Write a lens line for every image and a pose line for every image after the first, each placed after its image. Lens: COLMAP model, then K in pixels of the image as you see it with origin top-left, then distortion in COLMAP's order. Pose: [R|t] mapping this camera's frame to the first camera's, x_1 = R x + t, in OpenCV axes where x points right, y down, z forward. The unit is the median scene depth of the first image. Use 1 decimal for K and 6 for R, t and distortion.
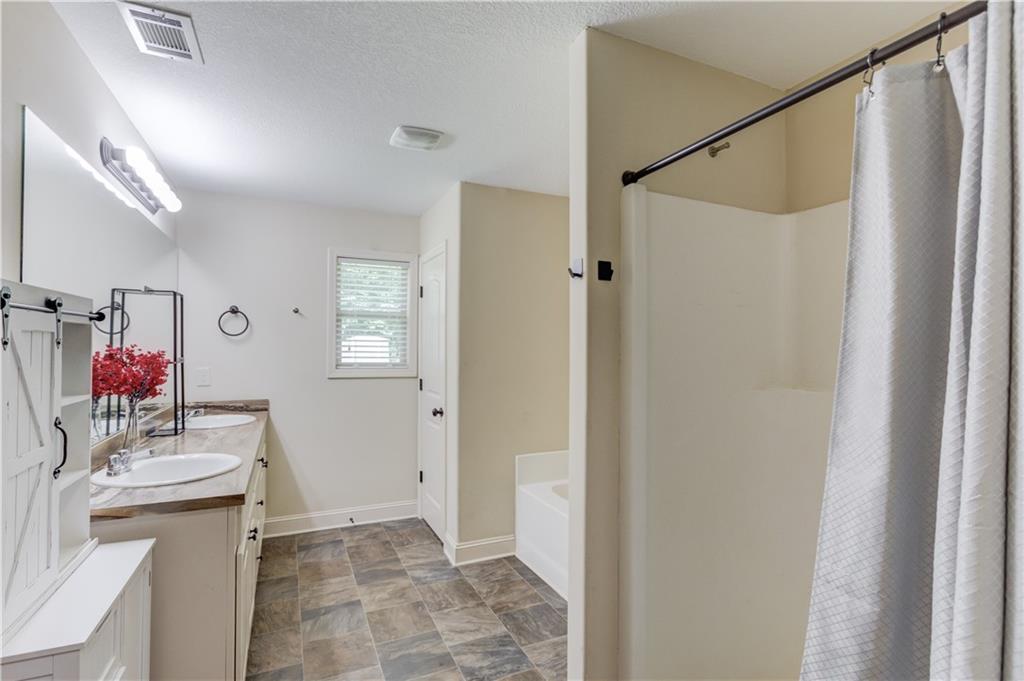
lens RADIAL K [[503.9, 0, 508.5], [0, 503.9, 345.9], [0, 0, 1]] dist [-0.020053, 0.018192]
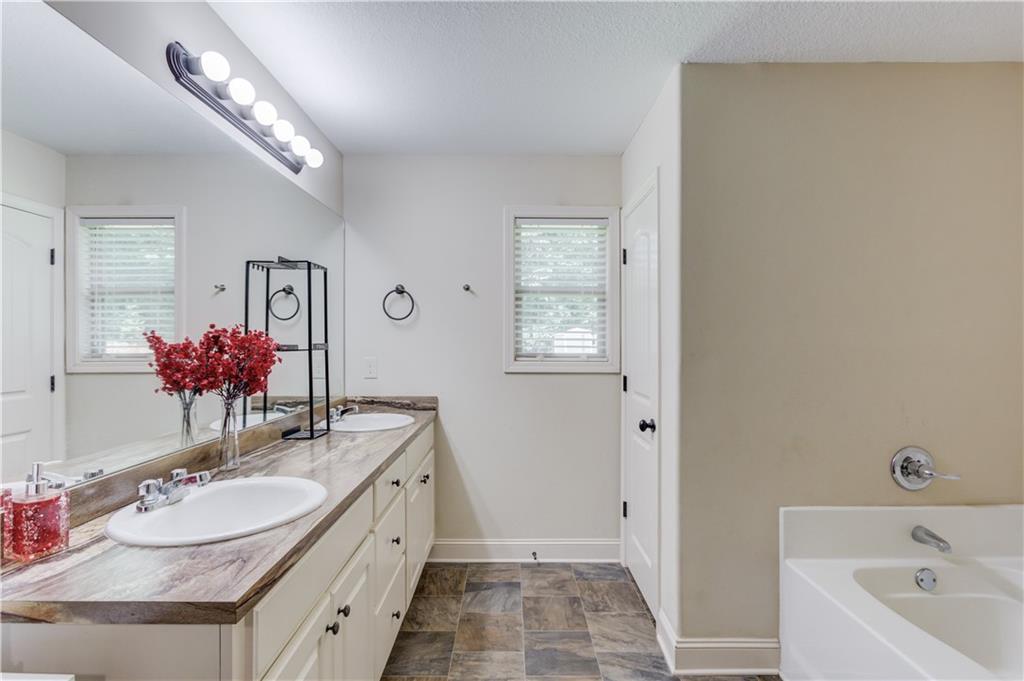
lens RADIAL K [[485.4, 0, 512.0], [0, 485.4, 340.5], [0, 0, 1]] dist [-0.016631, 0.000301]
pose [[0.911956, -0.005226, -0.410255, -0.038270], [0.004558, 0.999986, -0.002605, 0.017539], [0.410263, 0.000506, 0.911967, 0.329896]]
